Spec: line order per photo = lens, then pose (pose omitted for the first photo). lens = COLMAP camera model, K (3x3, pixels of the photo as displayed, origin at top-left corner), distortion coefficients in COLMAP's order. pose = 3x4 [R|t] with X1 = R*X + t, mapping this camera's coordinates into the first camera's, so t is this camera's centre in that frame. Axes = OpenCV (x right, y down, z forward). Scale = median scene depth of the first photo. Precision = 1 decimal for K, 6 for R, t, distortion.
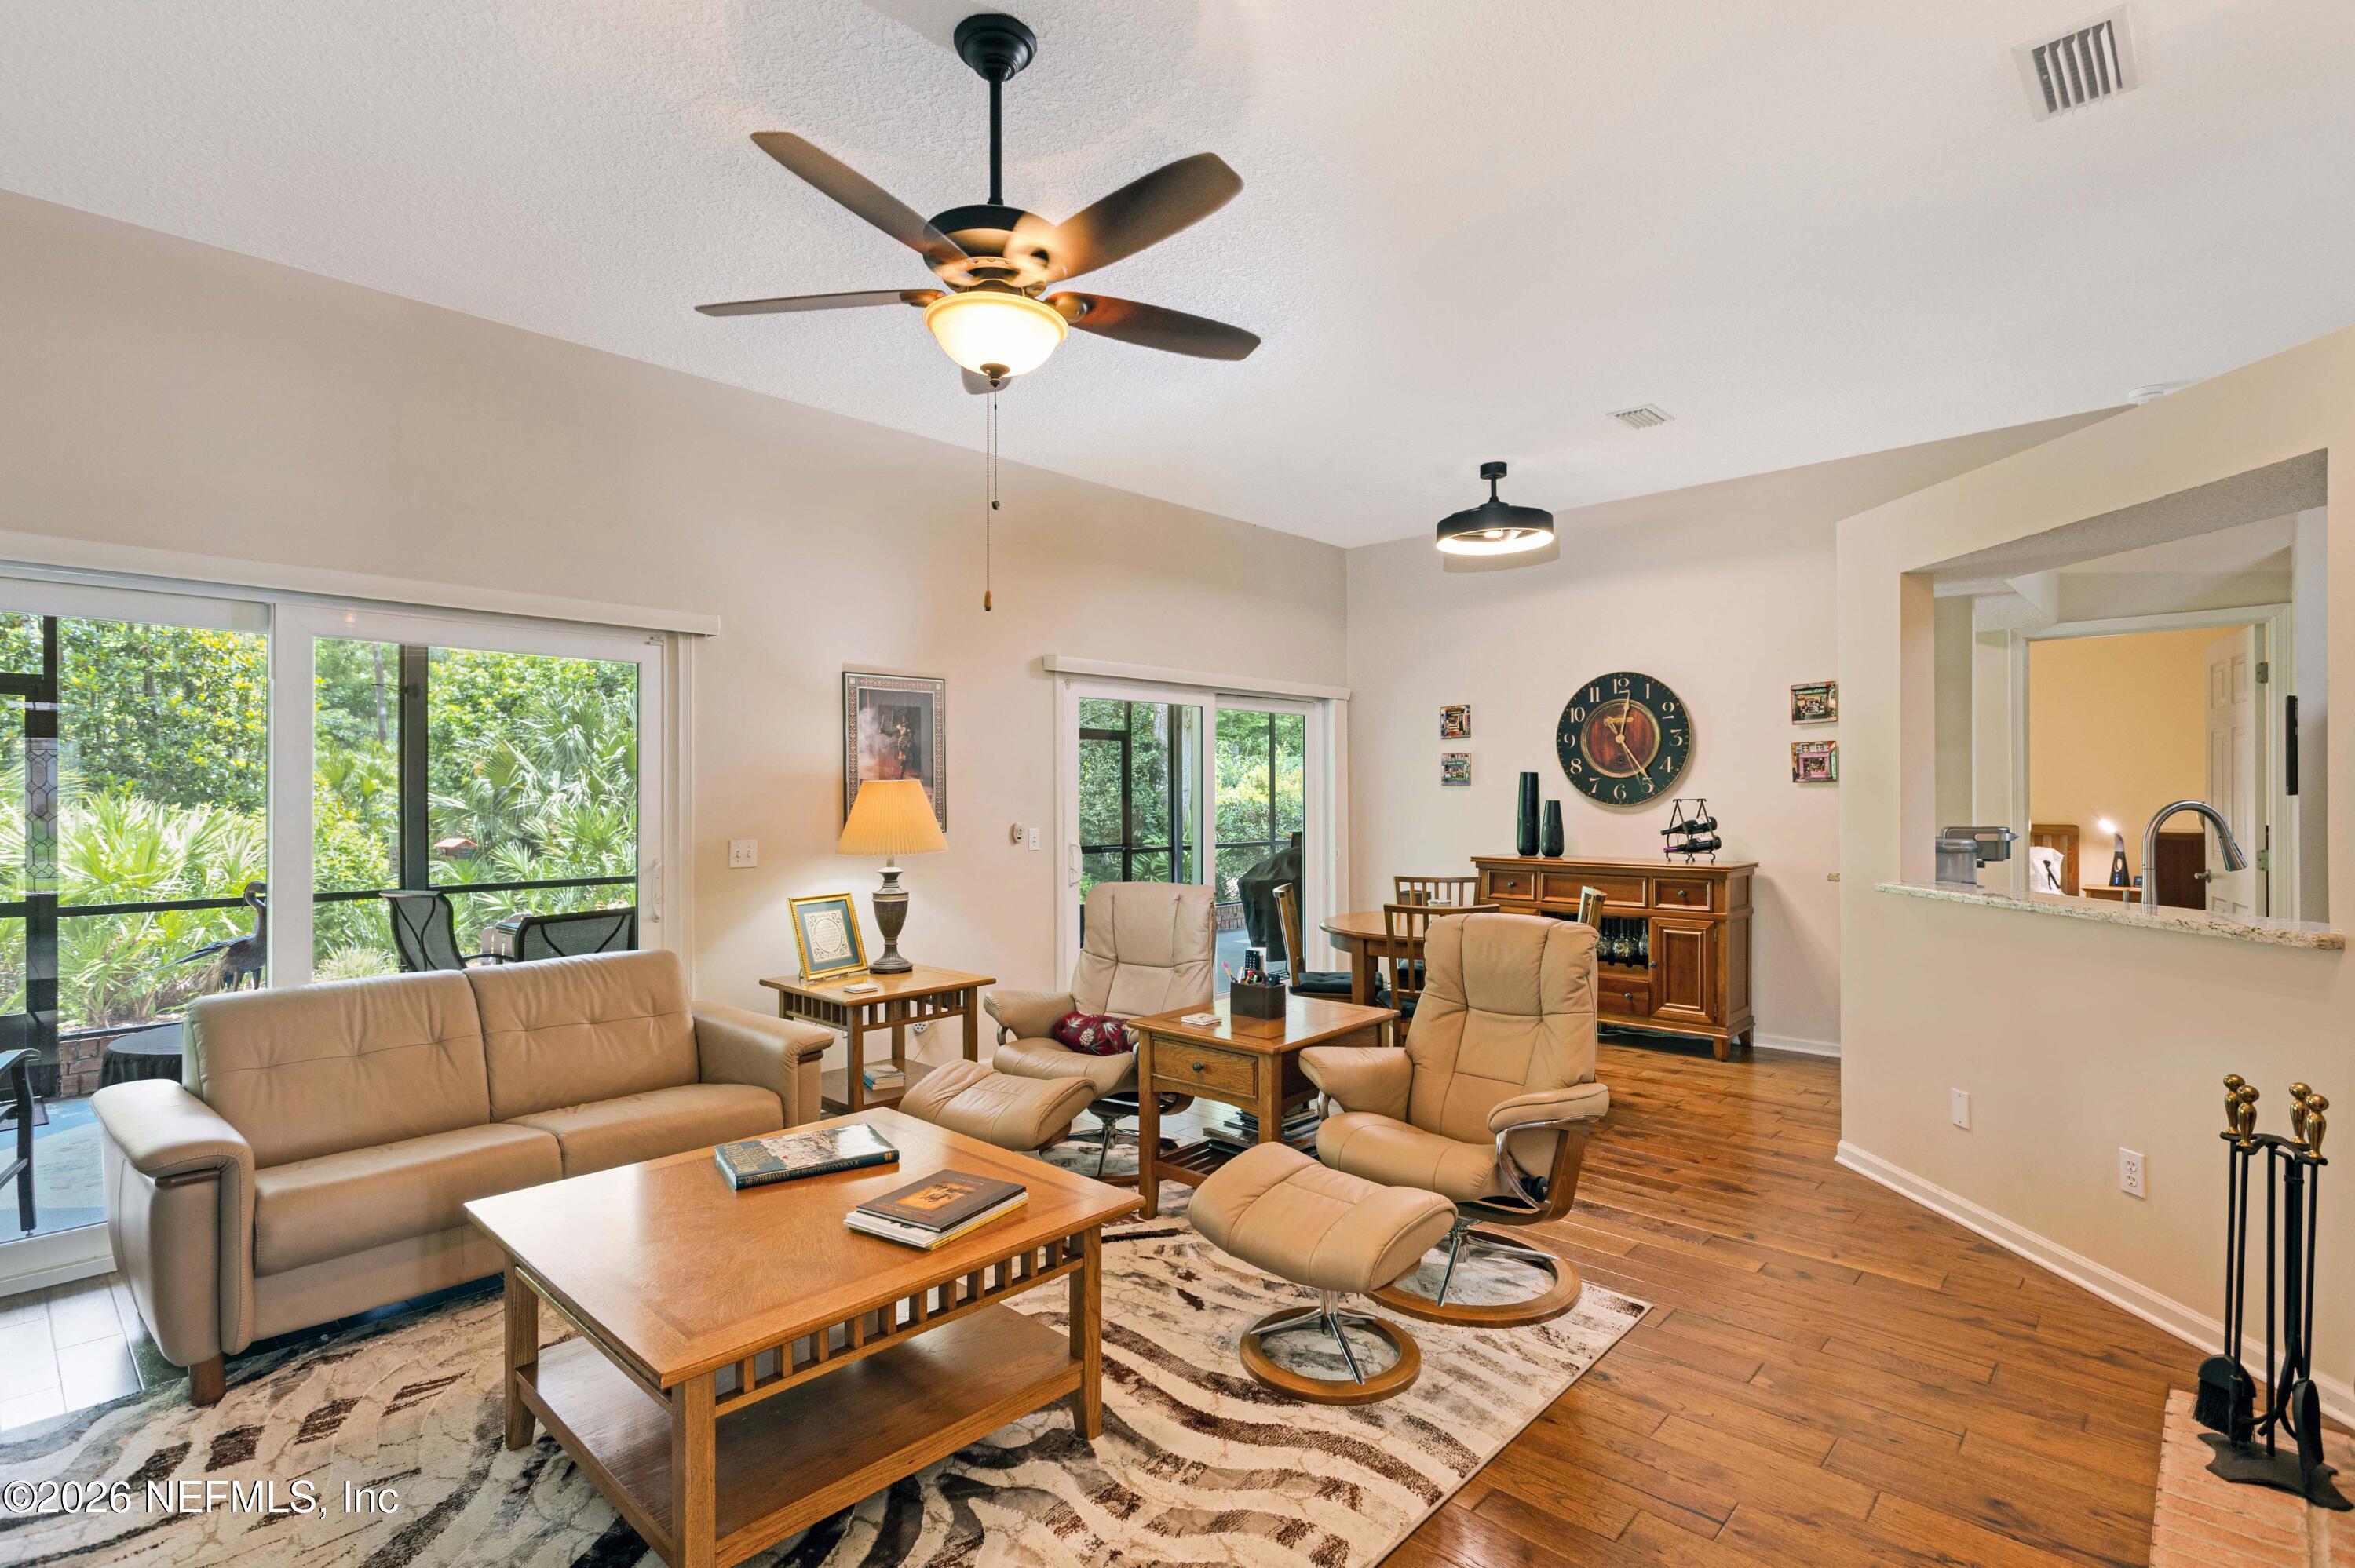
lens RADIAL K [[1124.1, 0, 1188.4], [0, 1124.1, 782.9], [0, 0, 1]] dist [-0.000339, -0.000177]
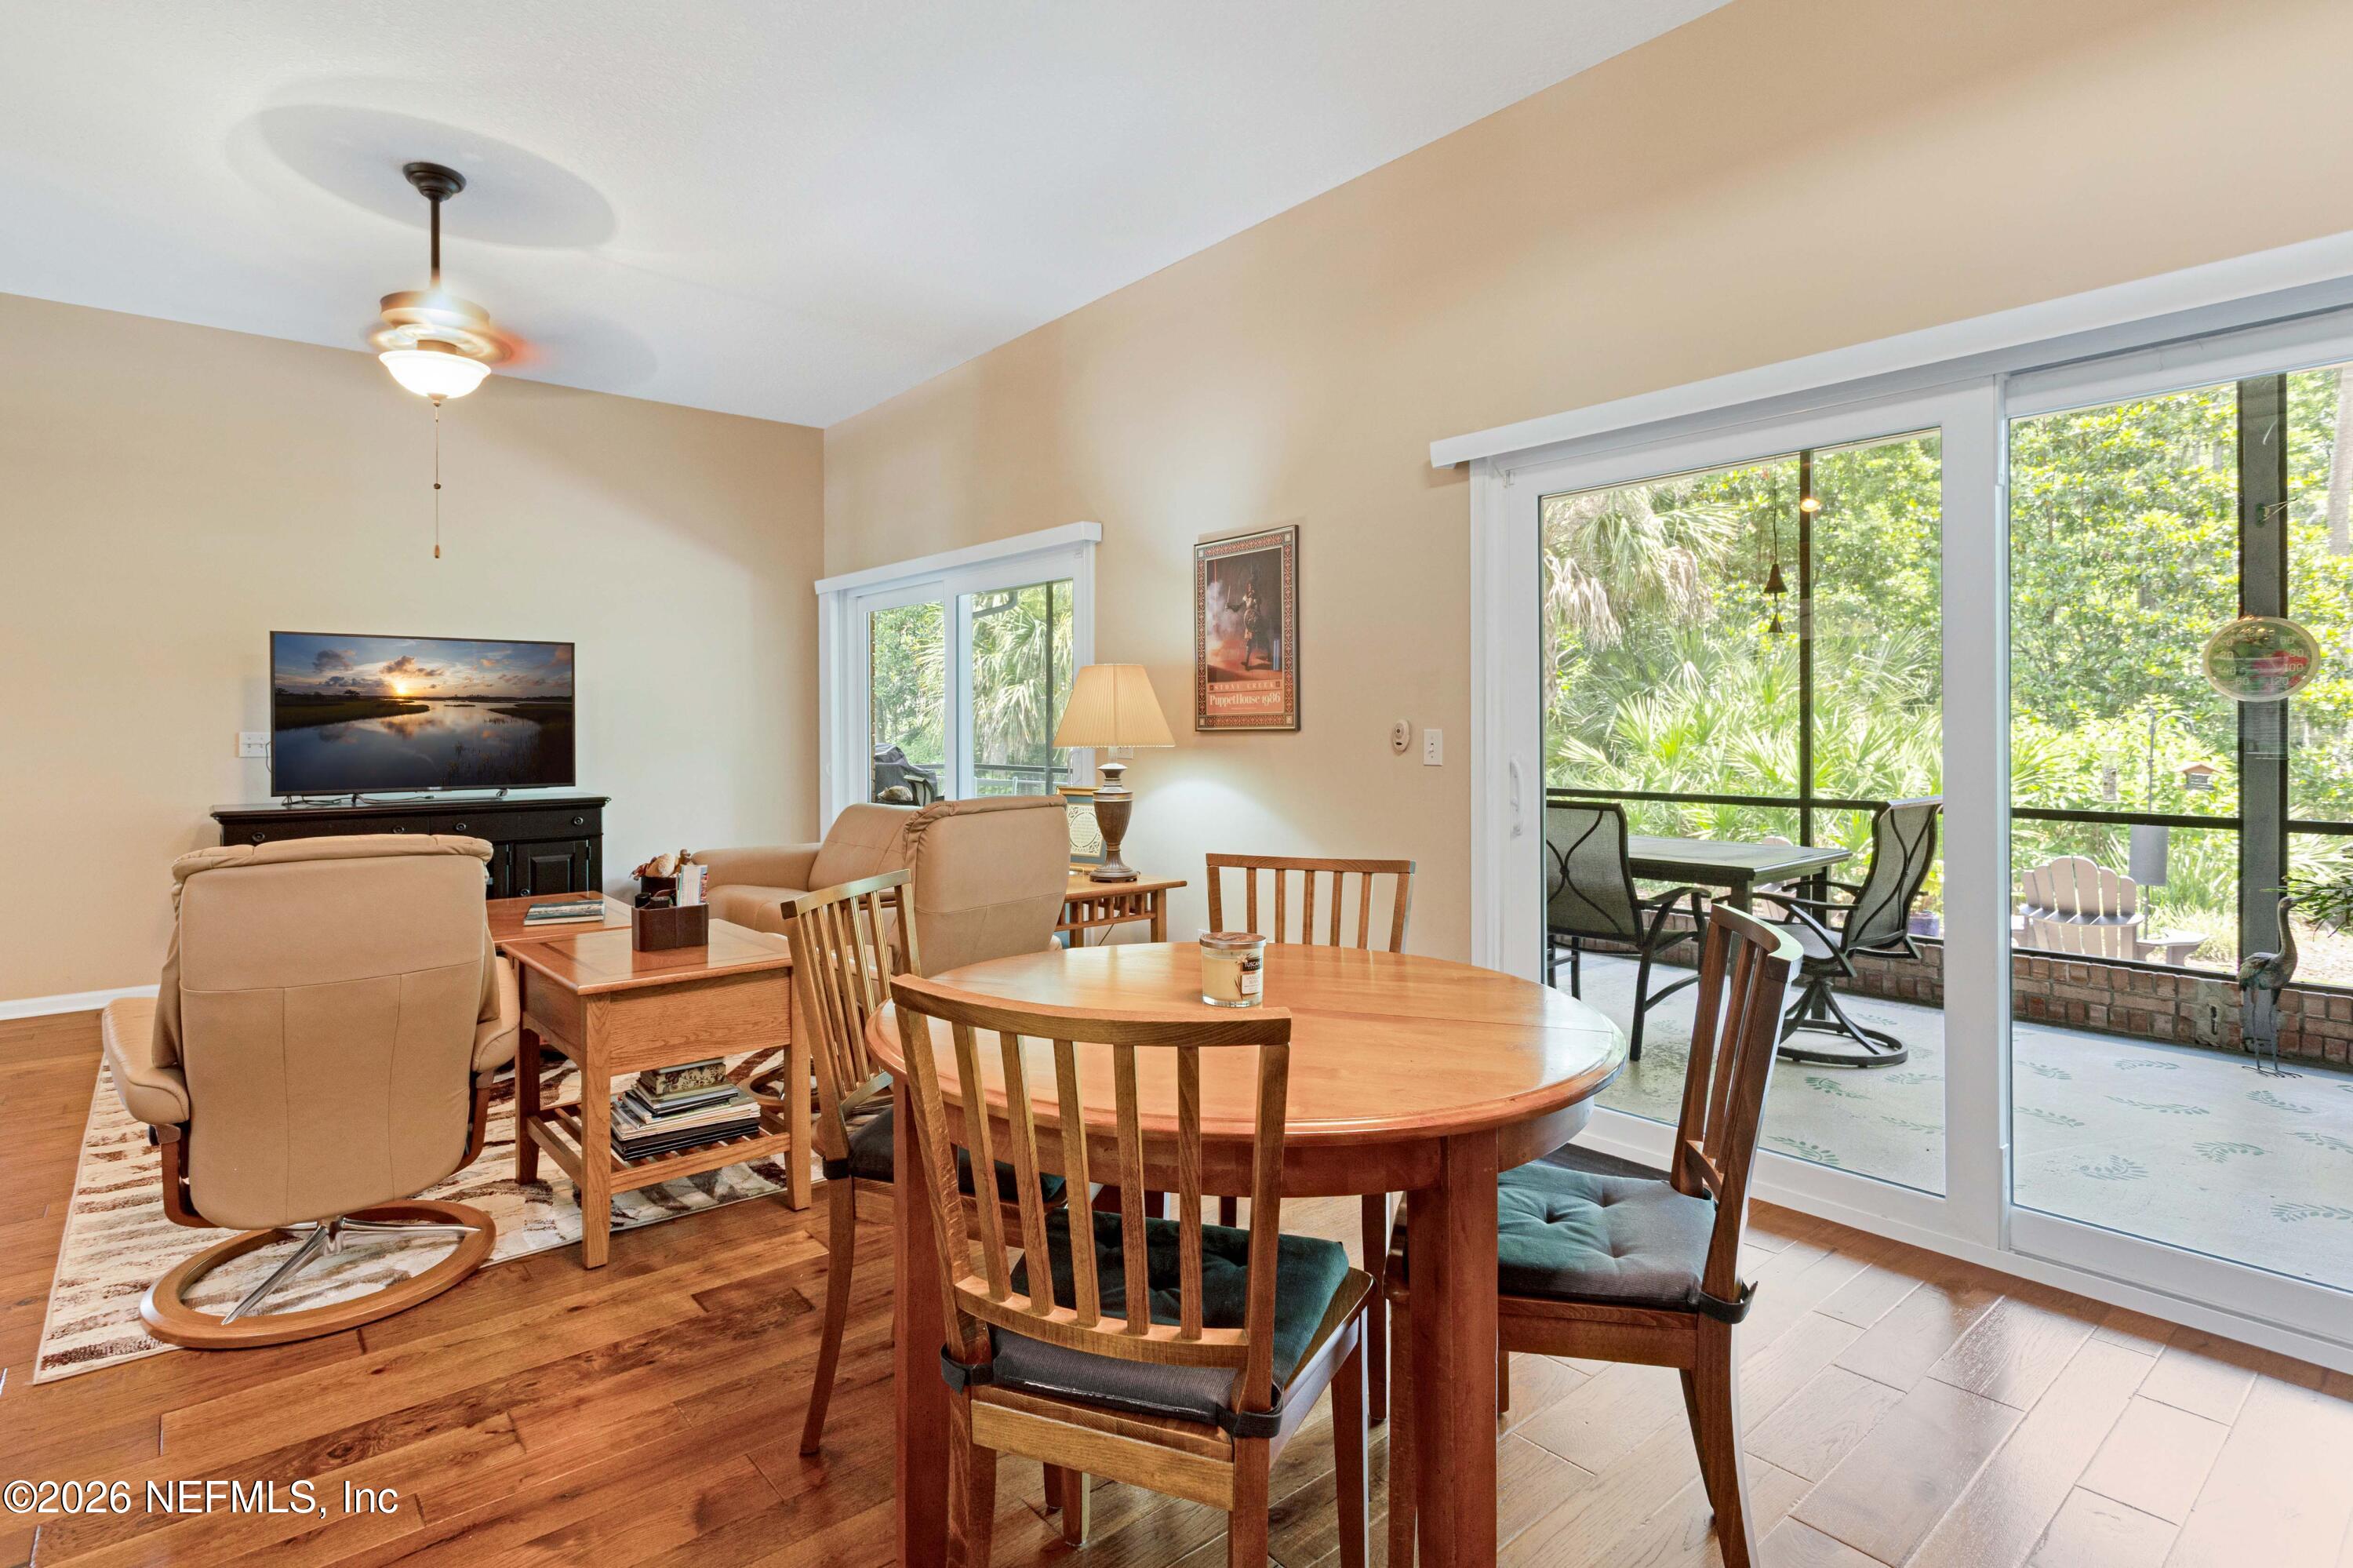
lens RADIAL K [[1177.0, 0, 1134.0], [0, 1177.0, 754.1], [0, 0, 1]] dist [-0.001460, -0.001175]
pose [[-0.143850, 0.024532, -0.989295, 0.521152], [0.012517, 0.999658, 0.022969, 0.036450], [0.989520, -0.009079, -0.144108, 0.906922]]
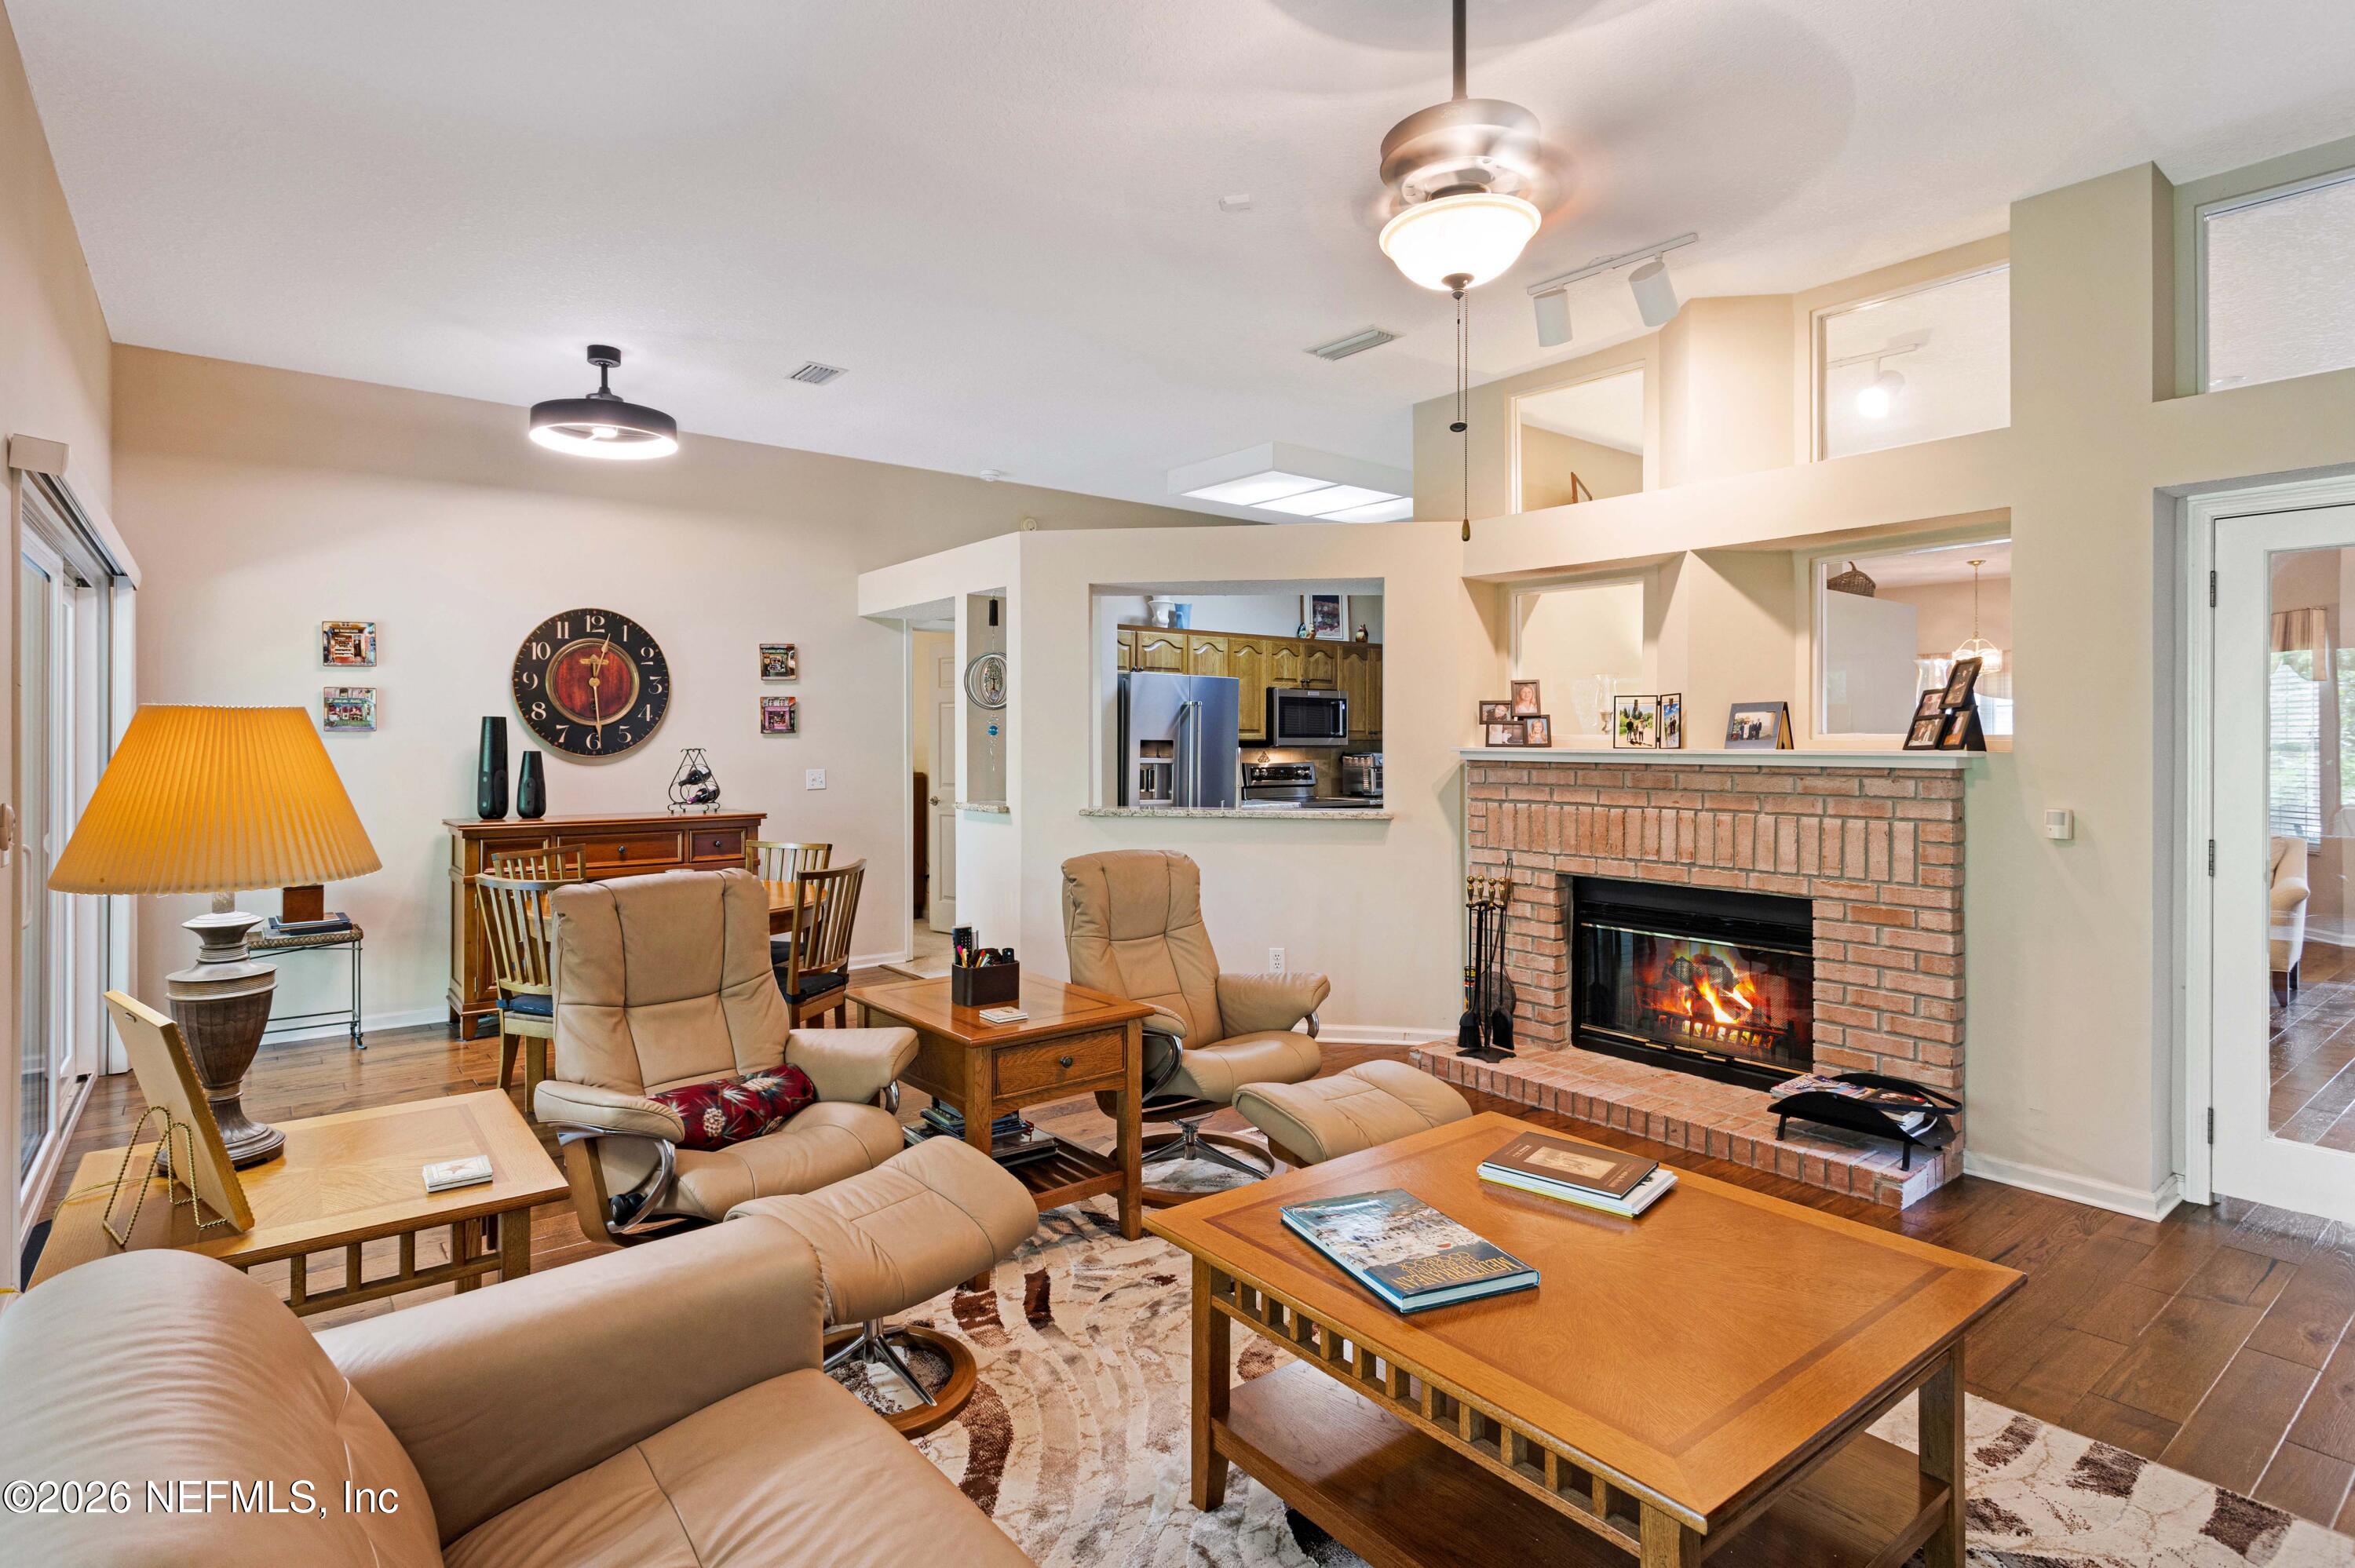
lens RADIAL K [[1152.2, 0, 1098.9], [0, 1152.2, 732.4], [0, 0, 1]] dist [0.000488, 0.000010]
pose [[0.189148, 0.013278, 0.981859, -0.489264], [-0.010537, 0.999878, -0.011492, 0.007821], [-0.981892, -0.008173, 0.189265, 0.469876]]
